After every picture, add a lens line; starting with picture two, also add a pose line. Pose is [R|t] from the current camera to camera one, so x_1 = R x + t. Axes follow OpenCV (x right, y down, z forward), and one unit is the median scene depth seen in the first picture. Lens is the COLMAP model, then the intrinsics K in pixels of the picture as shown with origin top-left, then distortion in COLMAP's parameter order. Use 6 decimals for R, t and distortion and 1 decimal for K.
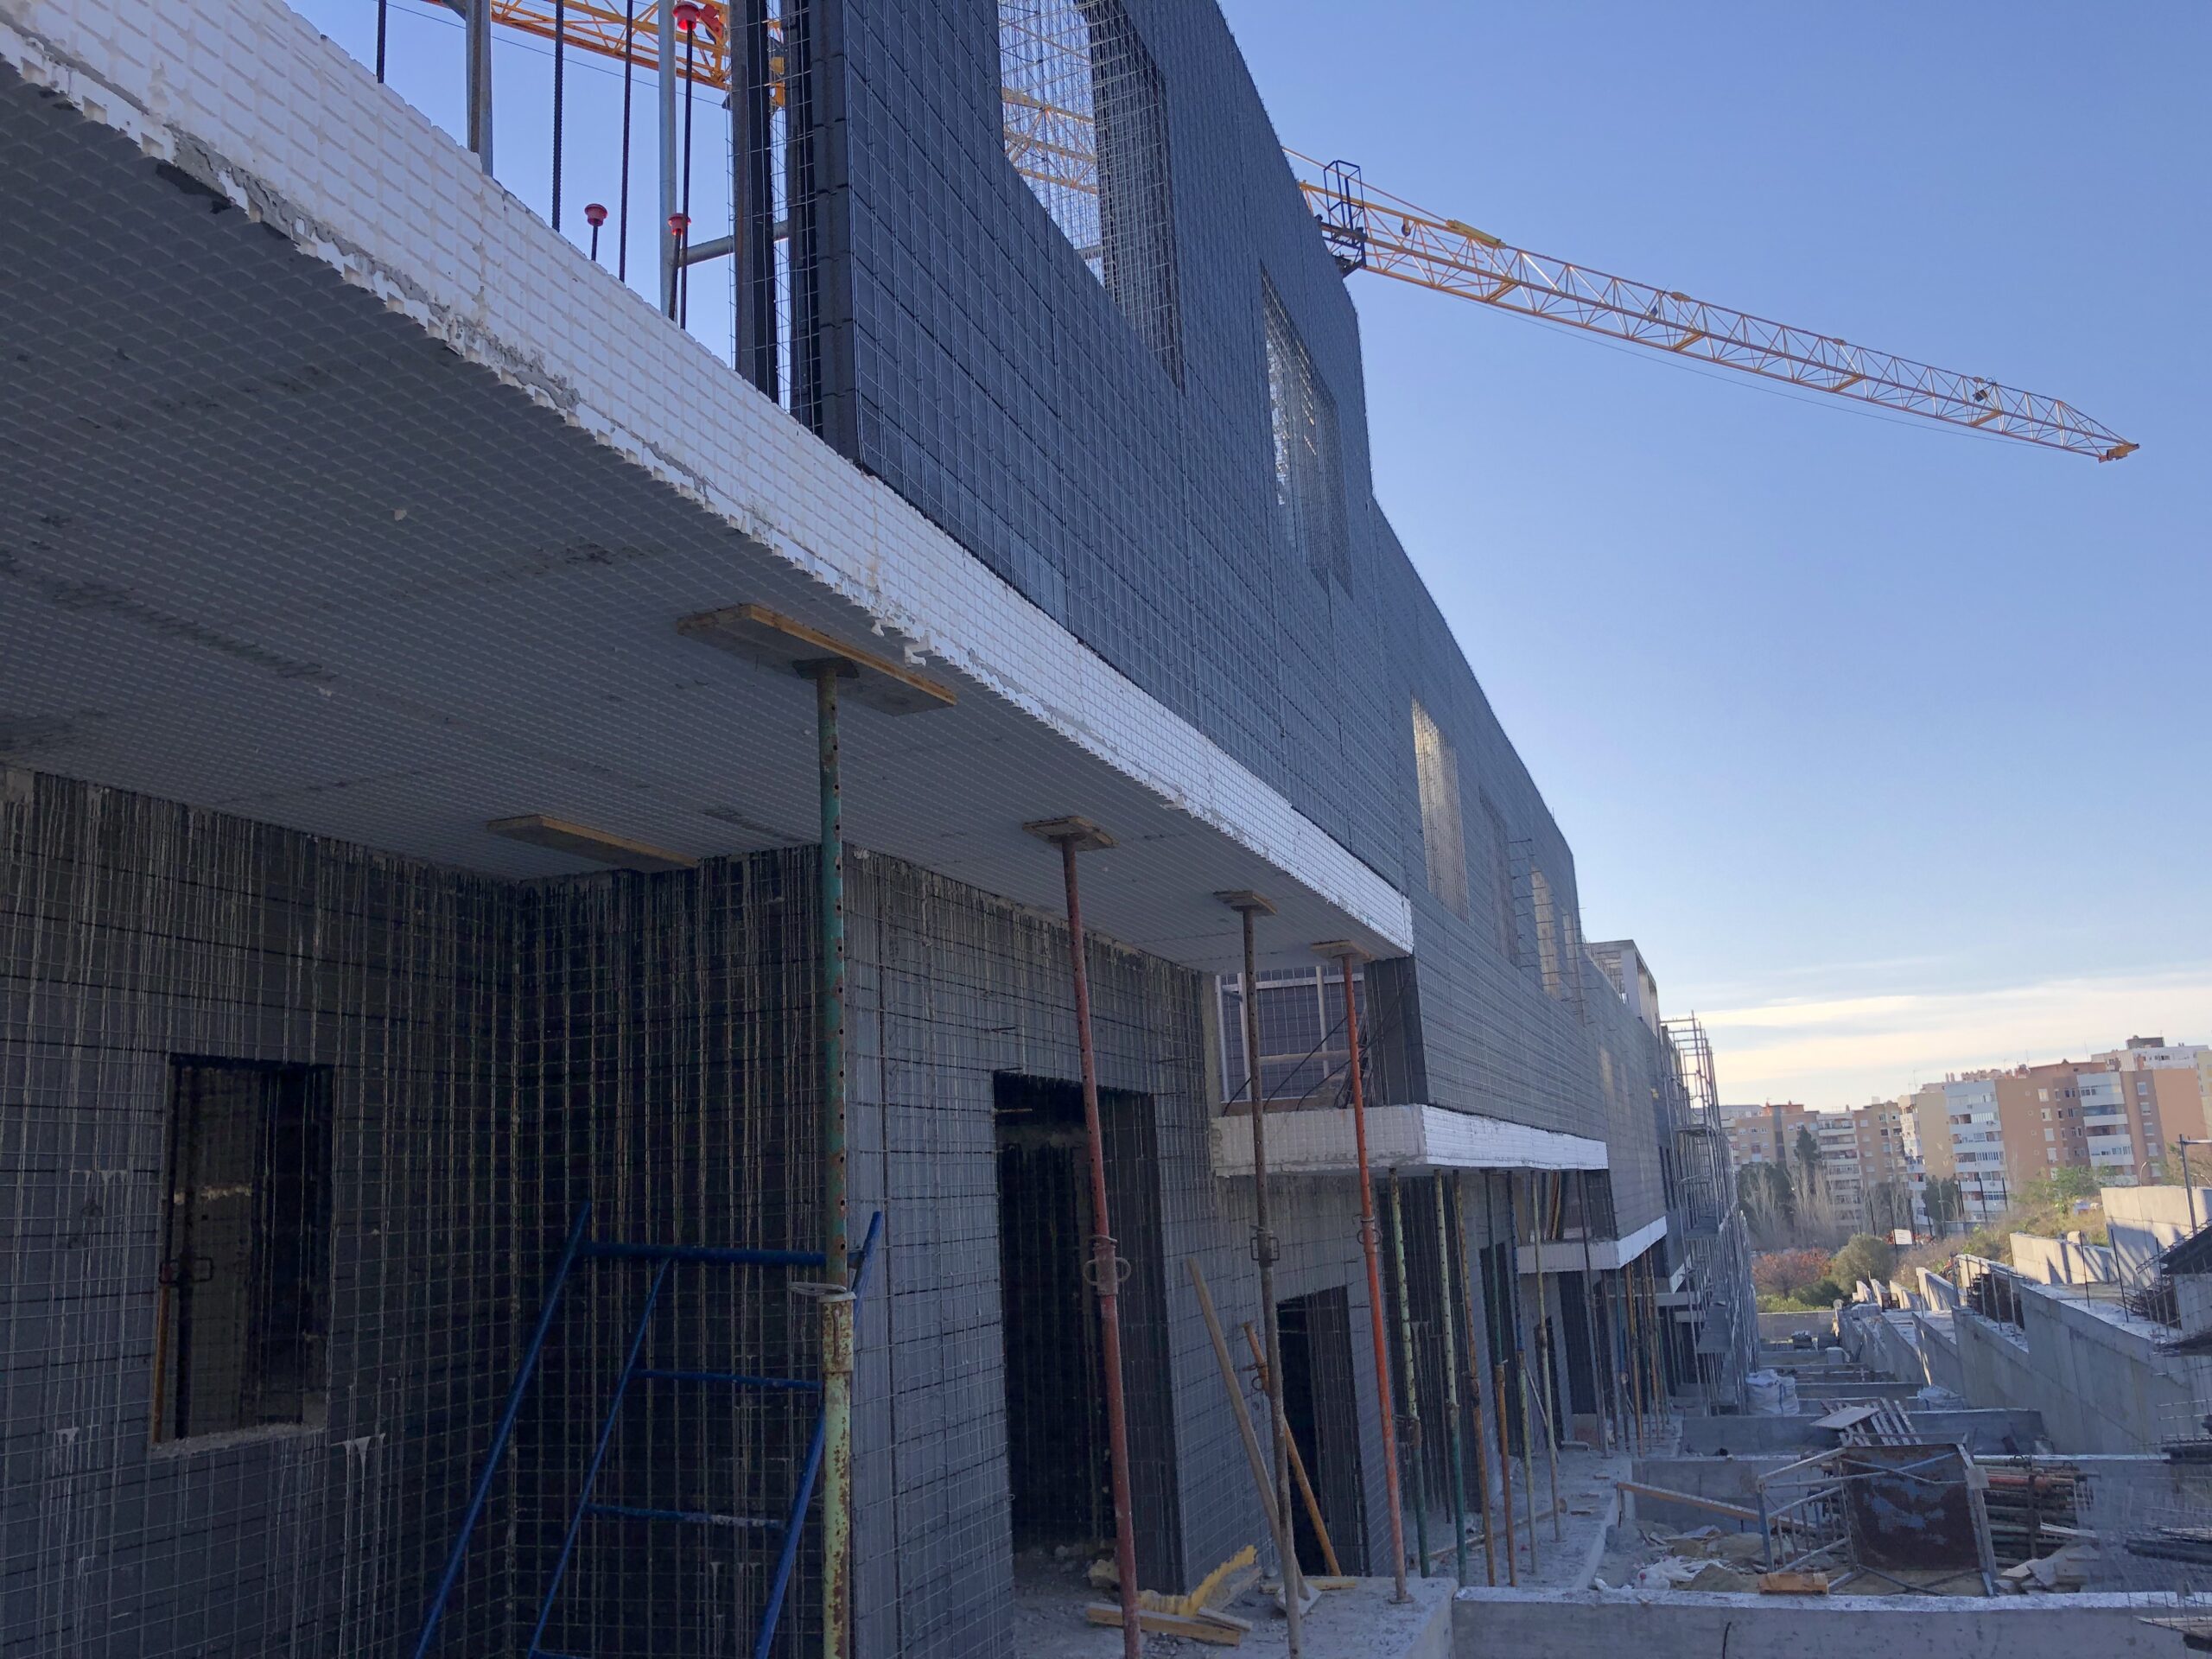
lens RADIAL K [[1846.5, 0, 1106.0], [0, 1846.5, 829.5], [0, 0, 1]] dist [0.025294, -0.009583]
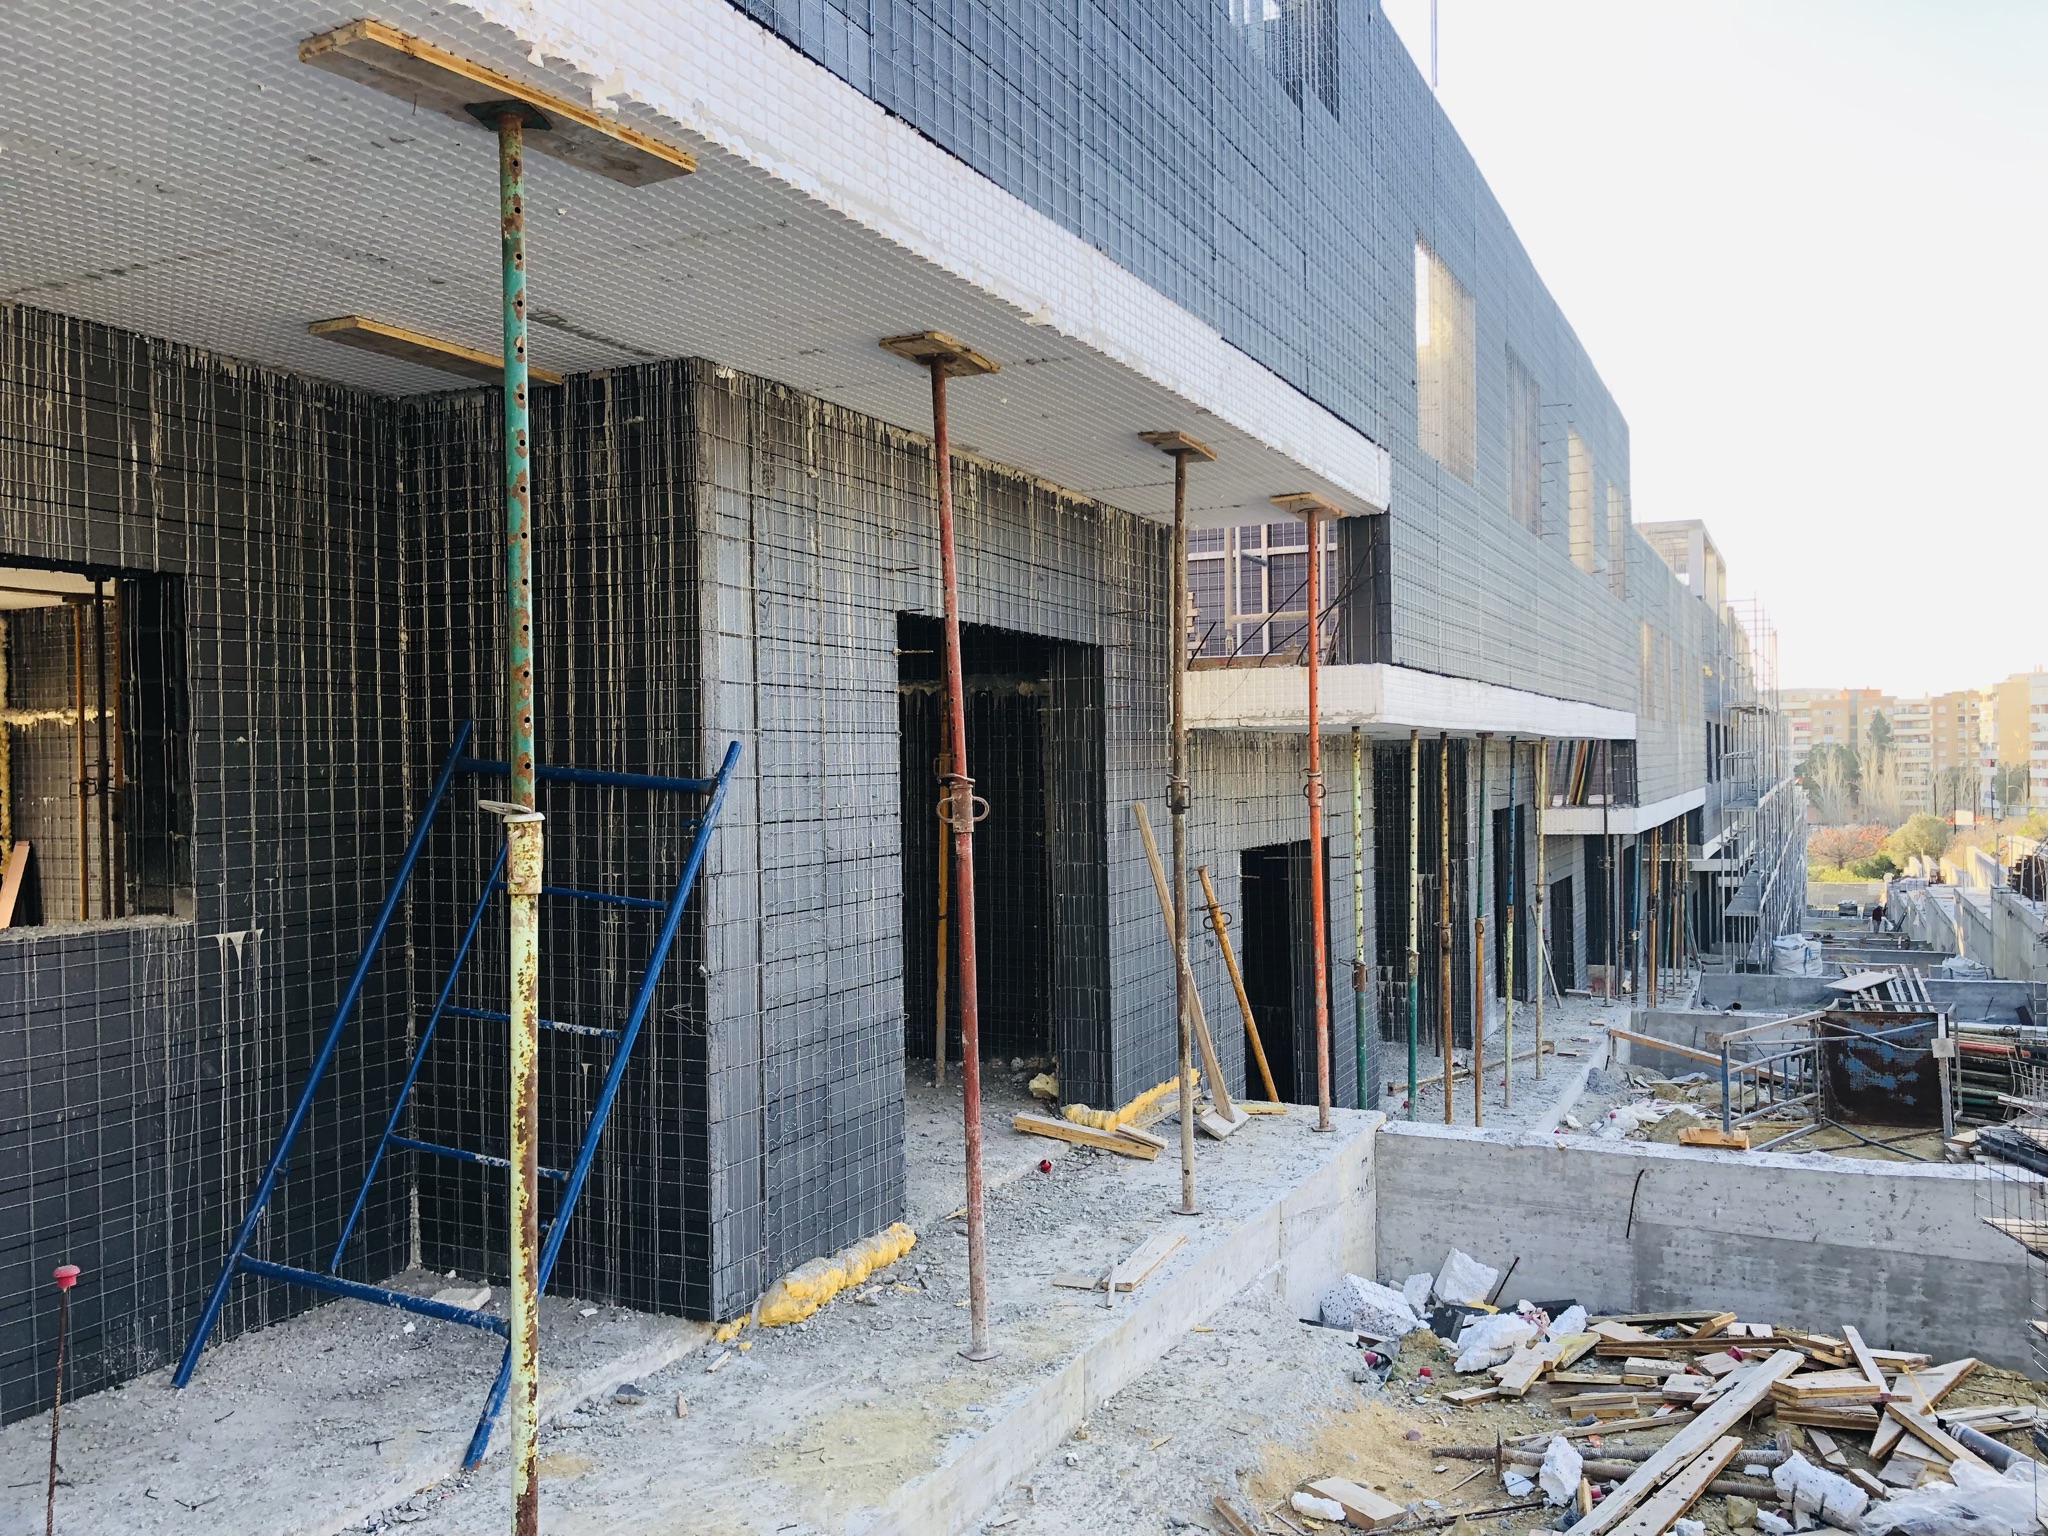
lens RADIAL K [[1692.2, 0, 1024.0], [0, 1692.2, 768.0], [0, 0, 1]] dist [0.093339, -0.175890]
pose [[0.993130, 0.040505, -0.109780, 0.106105], [-0.017040, 0.978239, 0.206779, 0.023921], [0.115766, -0.203487, 0.972209, 0.103441]]
